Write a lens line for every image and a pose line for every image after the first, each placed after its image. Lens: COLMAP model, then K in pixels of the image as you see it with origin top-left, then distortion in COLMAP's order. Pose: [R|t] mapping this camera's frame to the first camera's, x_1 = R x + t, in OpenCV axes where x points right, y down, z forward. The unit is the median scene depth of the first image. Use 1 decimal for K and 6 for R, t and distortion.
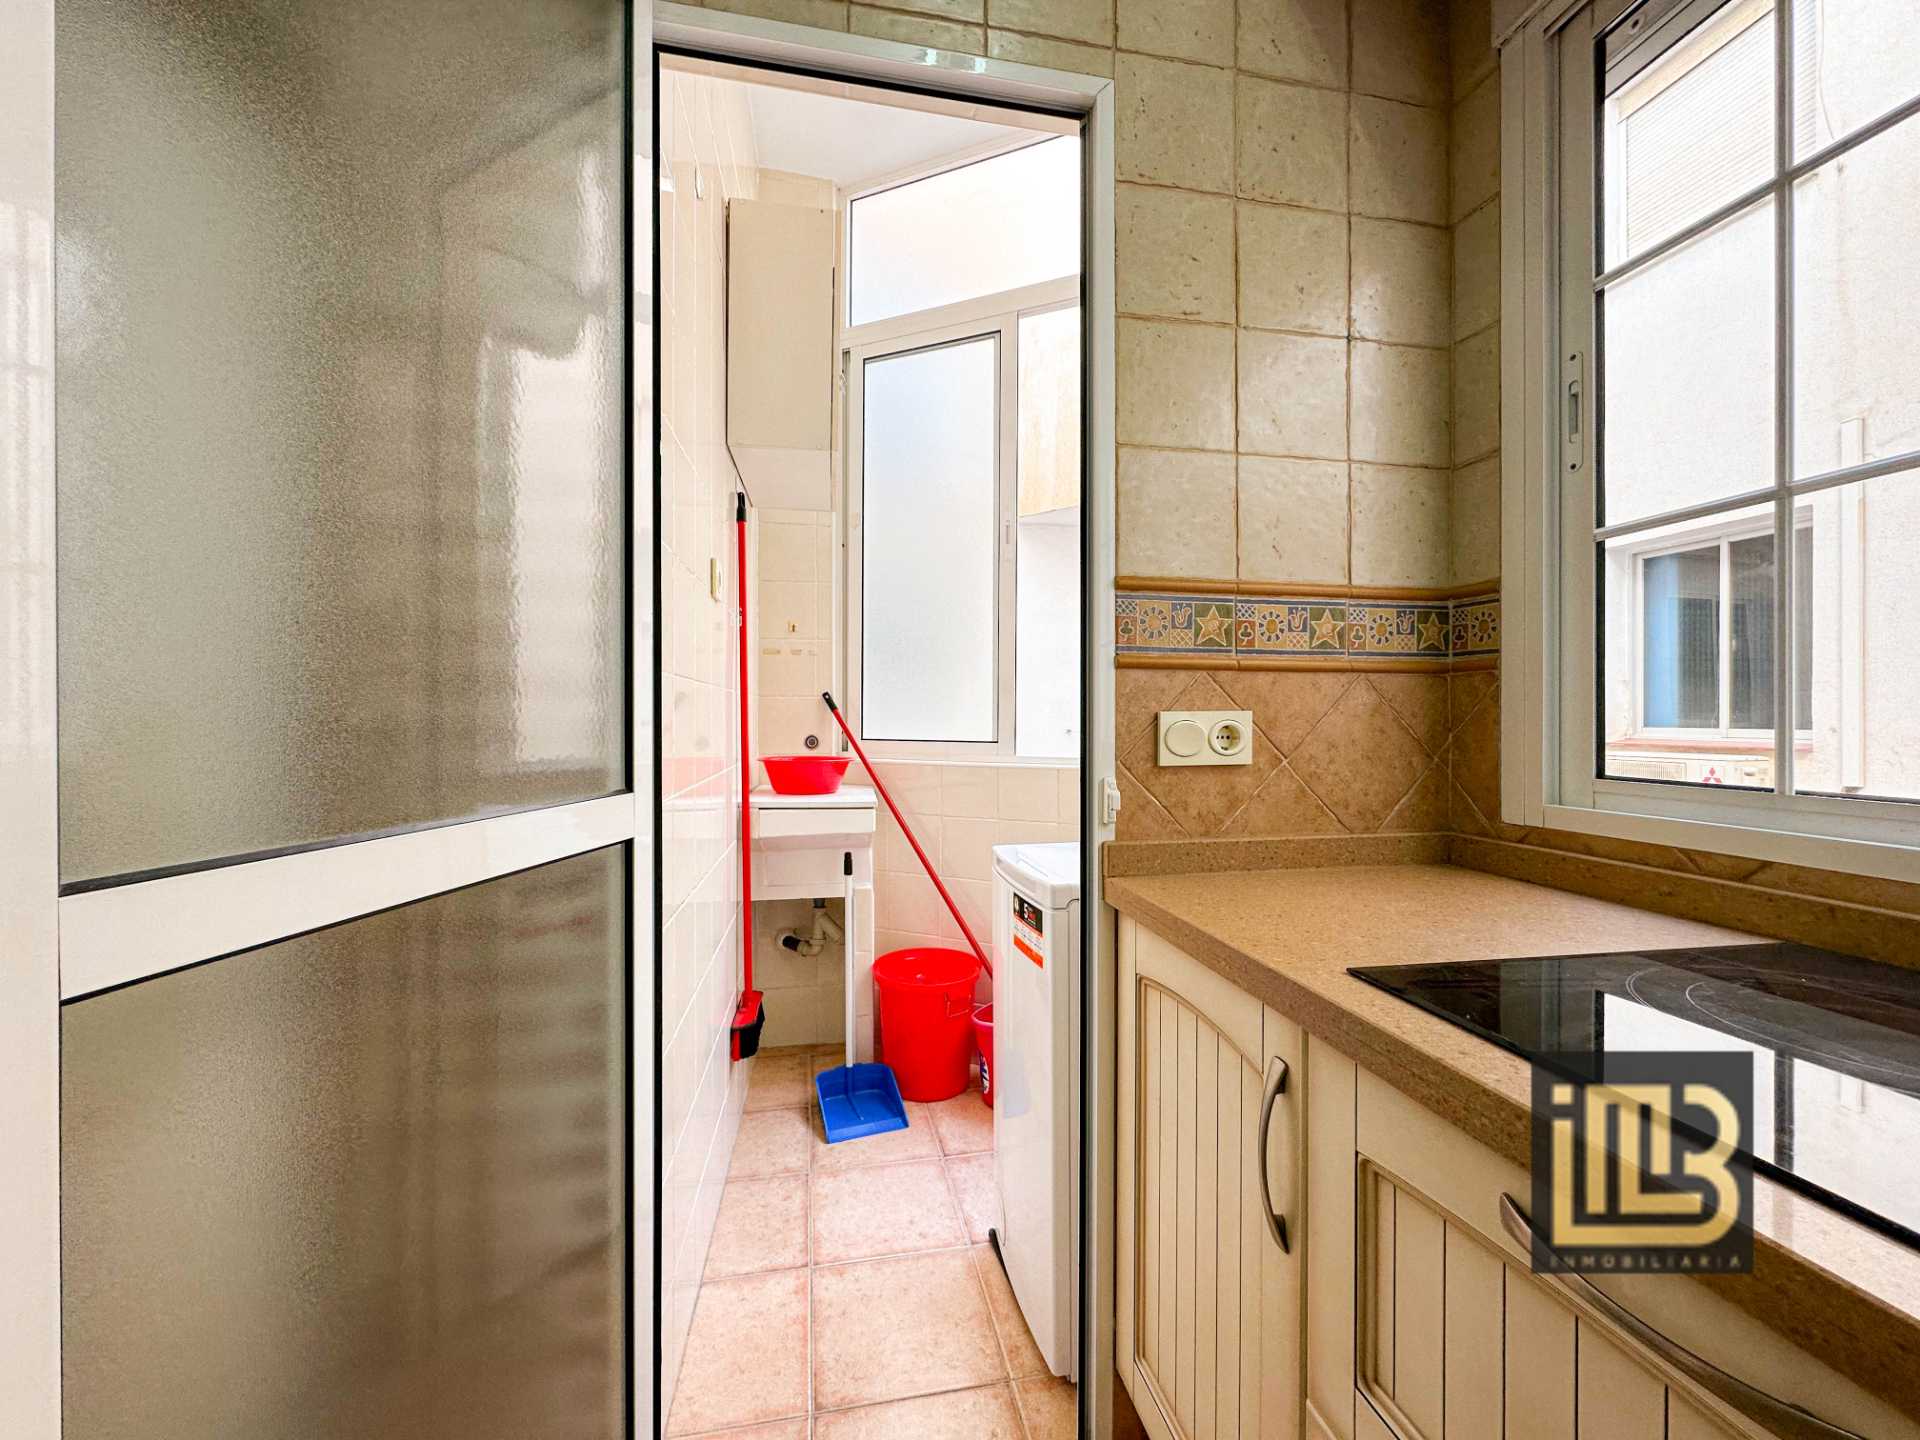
lens RADIAL K [[765.9, 0, 960.2], [0, 765.9, 716.8], [0, 0, 1]] dist [-0.000866, -0.000730]
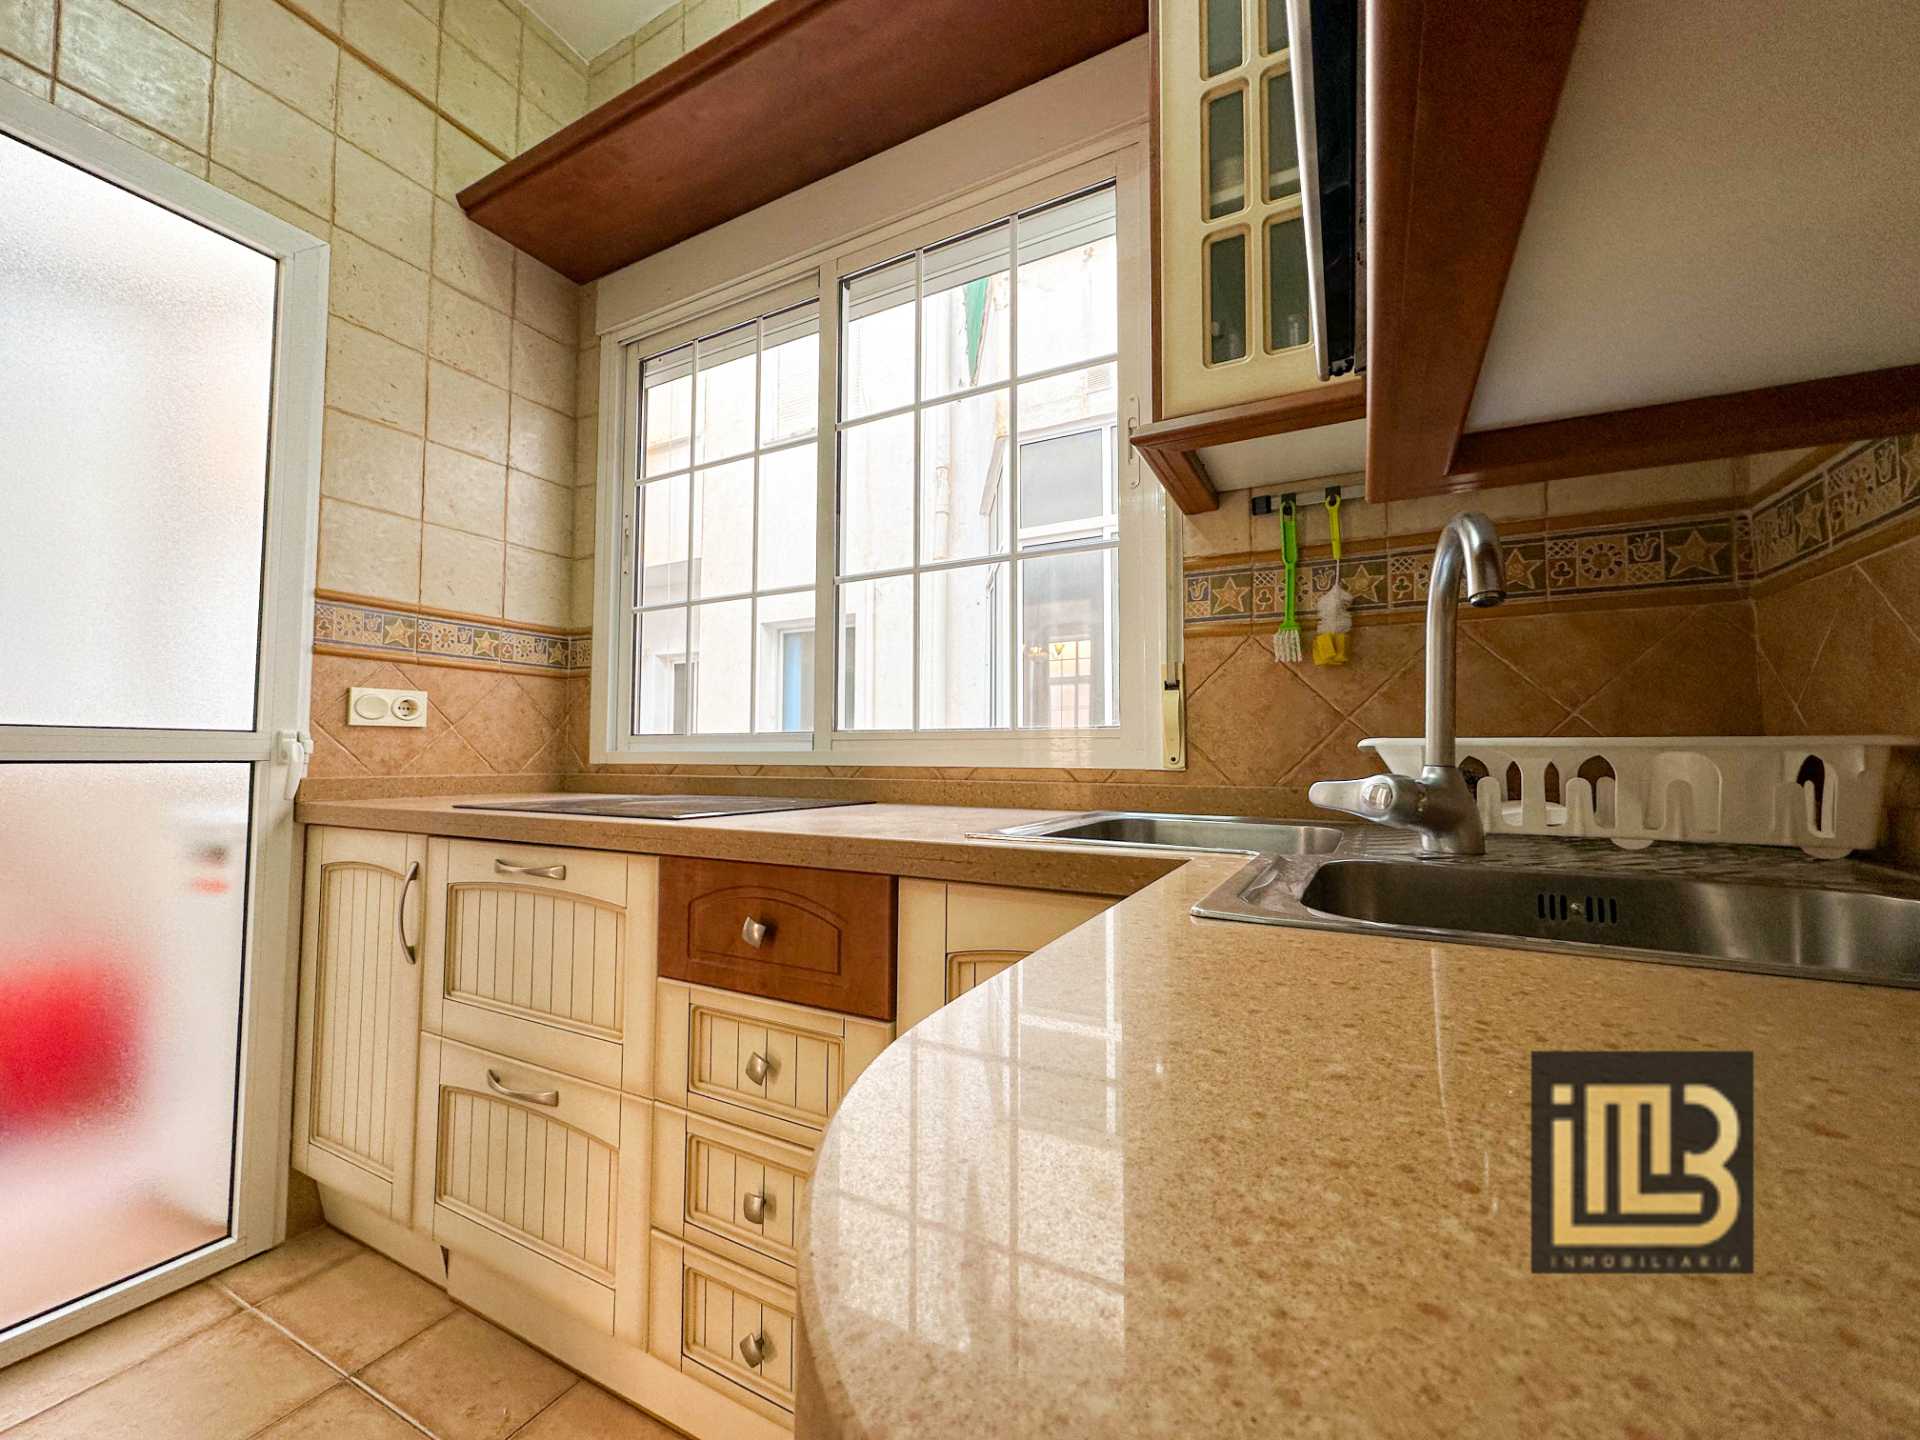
lens RADIAL K [[765.9, 0, 960.4], [0, 765.9, 718.9], [0, 0, 1]] dist [-0.000866, -0.000730]
pose [[0.624369, 0.039275, 0.780141, -0.137921], [-0.001677, 0.998800, -0.048941, 0.117219], [-0.781127, 0.029249, 0.623686, -0.758848]]
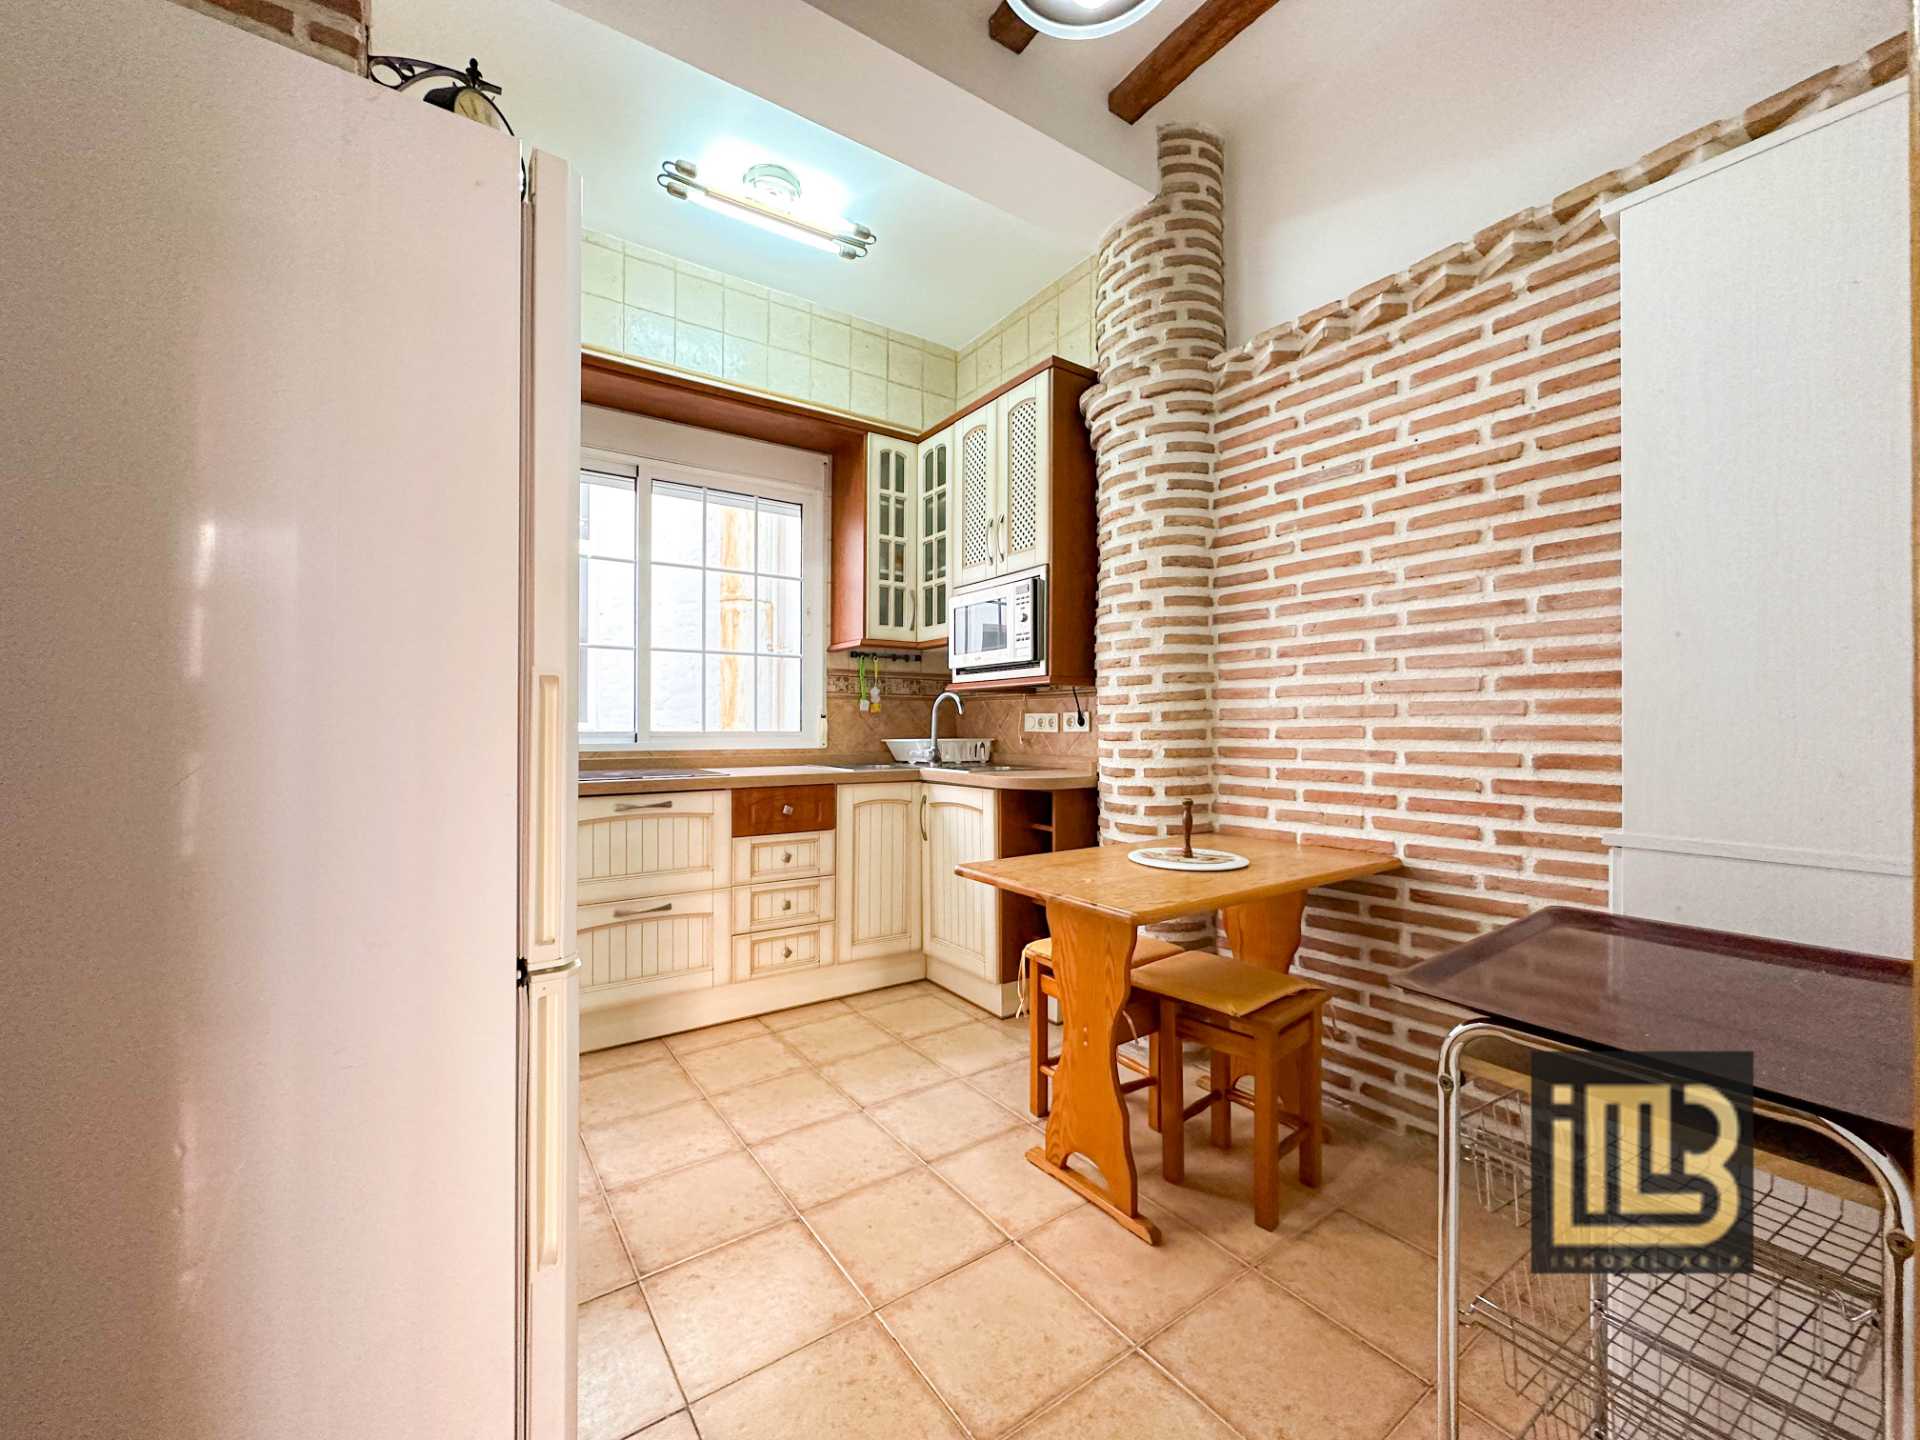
lens RADIAL K [[765.9, 0, 954.2], [0, 765.9, 718.5], [0, 0, 1]] dist [-0.000866, -0.000730]
pose [[-0.399578, 0.007066, 0.916672, -2.006047], [0.000025, 0.999970, -0.007697, 0.043444], [-0.916699, -0.003053, -0.399566, 0.427332]]
